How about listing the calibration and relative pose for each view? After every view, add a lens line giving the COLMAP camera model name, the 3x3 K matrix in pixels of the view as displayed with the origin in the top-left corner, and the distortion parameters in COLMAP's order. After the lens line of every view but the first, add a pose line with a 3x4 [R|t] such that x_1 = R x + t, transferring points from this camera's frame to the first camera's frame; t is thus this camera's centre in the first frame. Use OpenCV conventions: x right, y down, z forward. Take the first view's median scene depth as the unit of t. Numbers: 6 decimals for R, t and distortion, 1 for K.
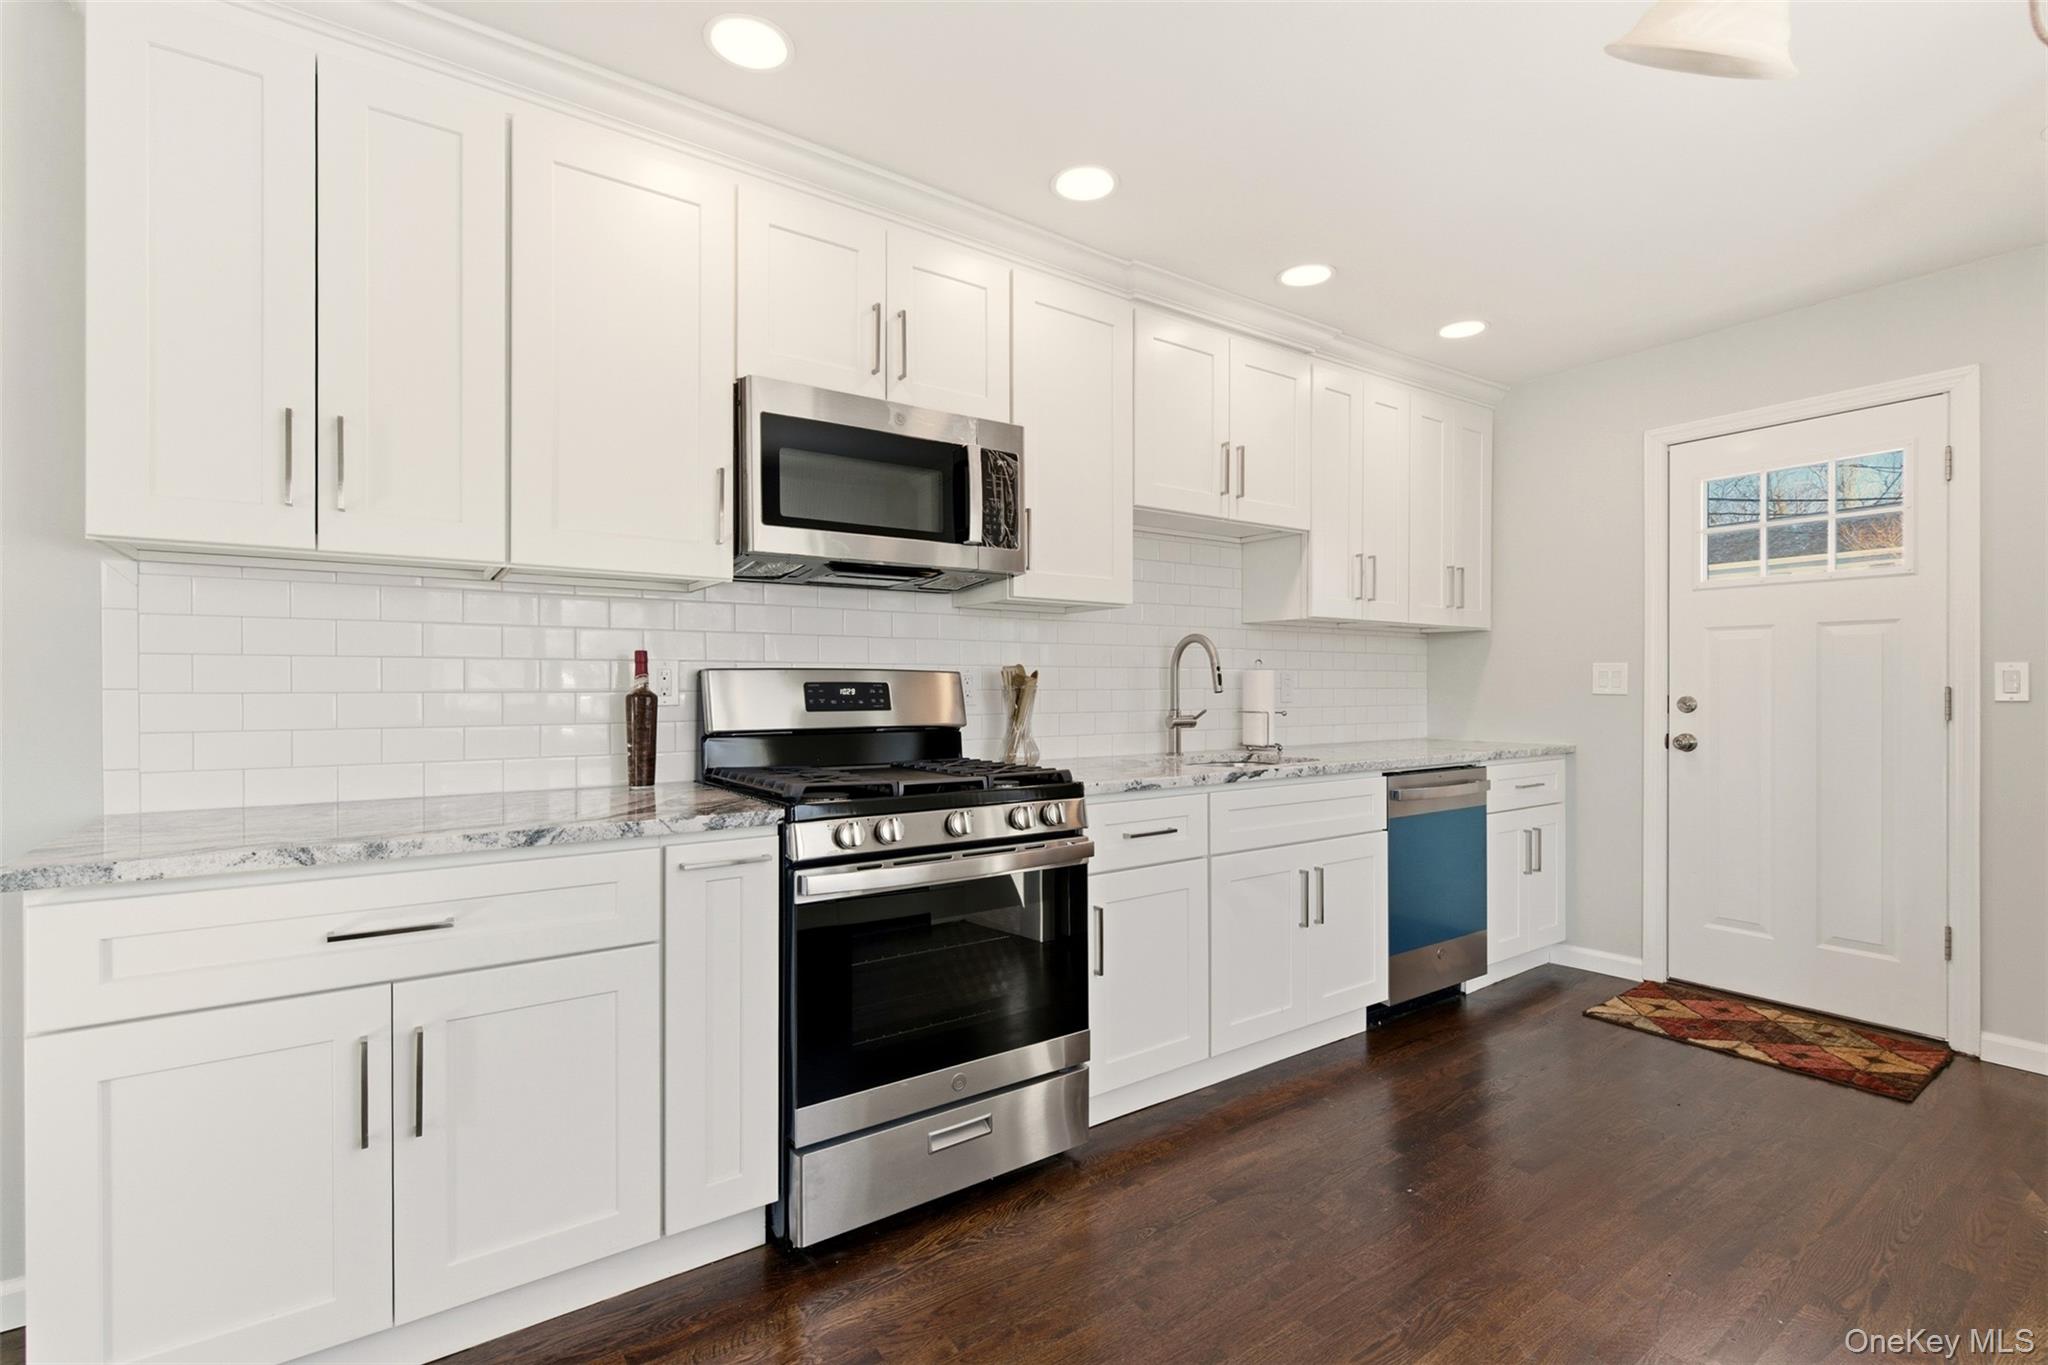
lens RADIAL K [[931.0, 0, 1010.6], [0, 931.0, 687.4], [0, 0, 1]] dist [0.004356, -0.000137]
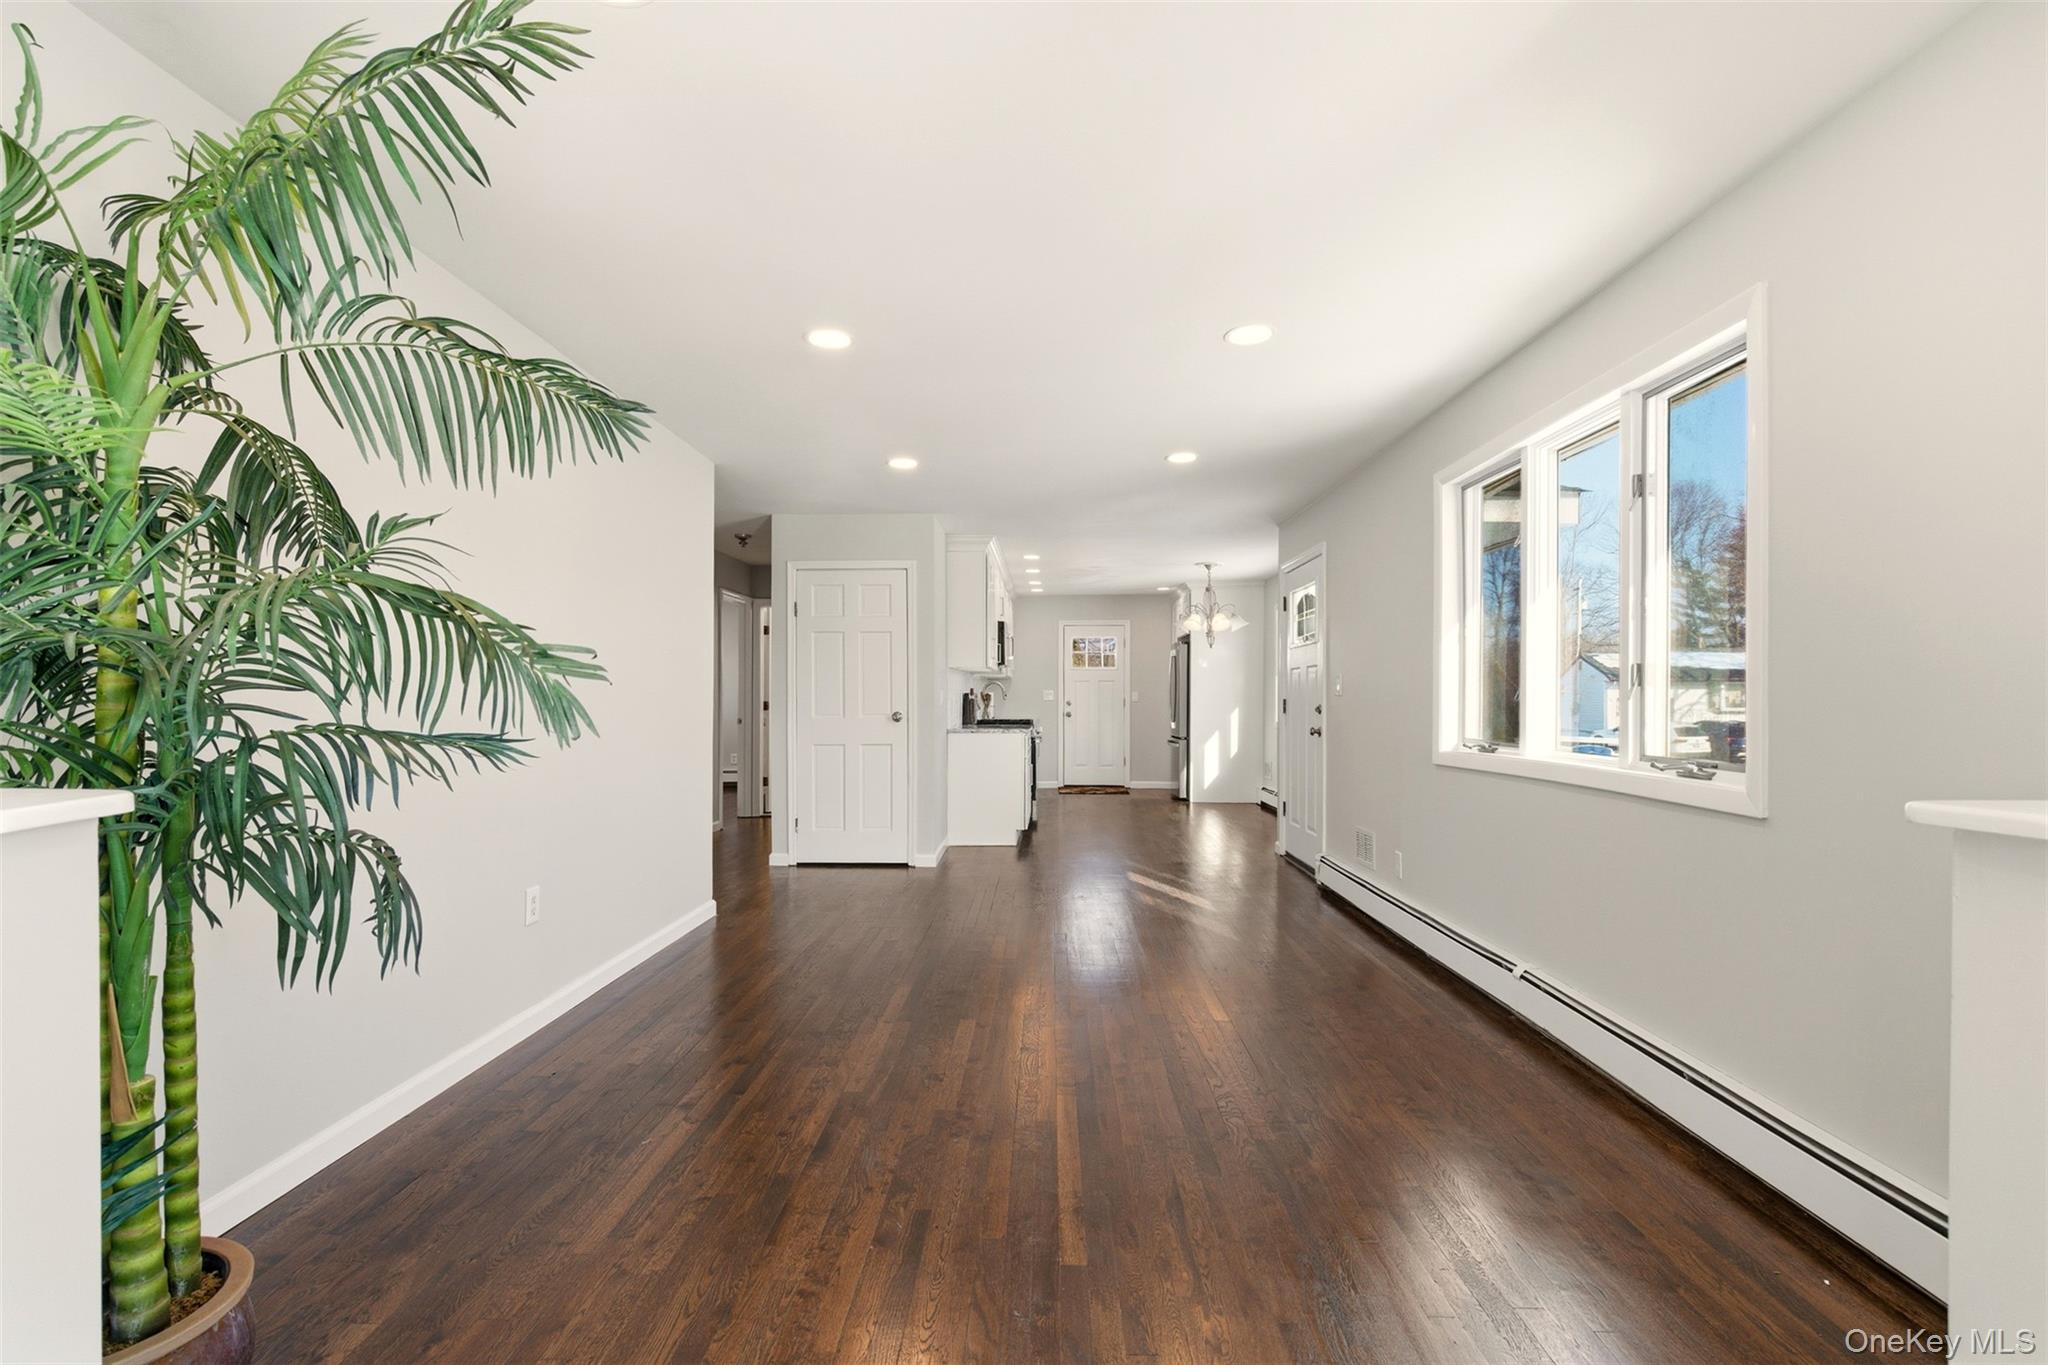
lens RADIAL K [[931.0, 0, 1014.7], [0, 931.0, 682.3], [0, 0, 1]] dist [0.004356, -0.000137]
pose [[0.606535, 0.012768, 0.794954, -2.355238], [0.002052, 0.999843, -0.017624, 0.001592], [-0.795054, 0.012321, 0.606413, -1.010143]]
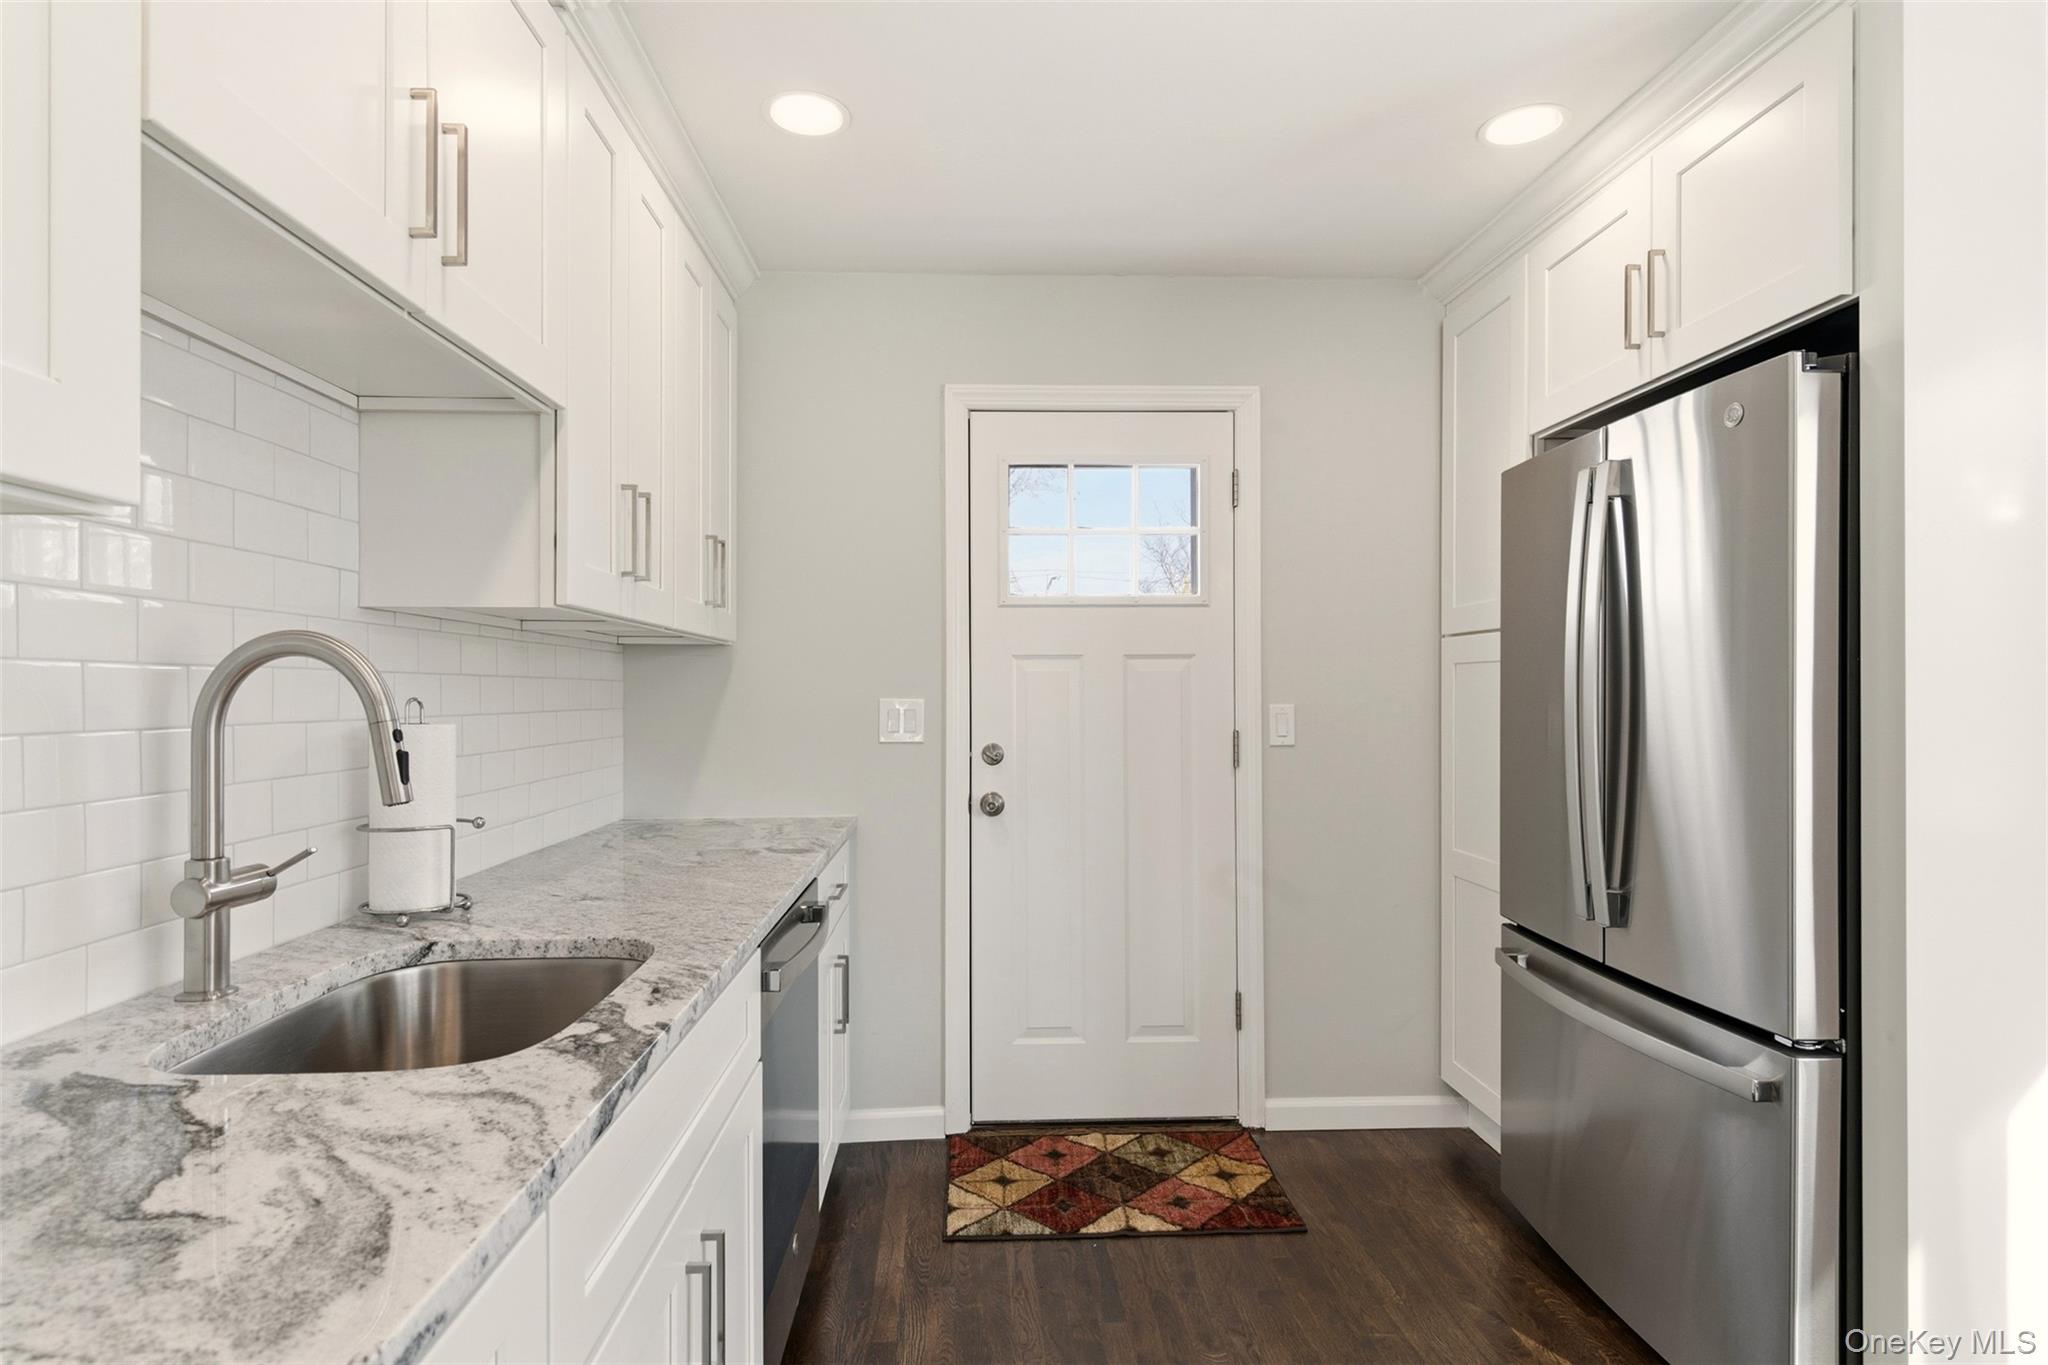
lens RADIAL K [[1054.2, 0, 1019.3], [0, 1054.2, 687.7], [0, 0, 1]] dist [0.021641, -0.001397]
pose [[0.532645, 0.004215, 0.846328, 0.010348], [0.003701, 0.999966, -0.007310, -0.033908], [-0.846331, 0.007026, 0.532611, 0.593192]]
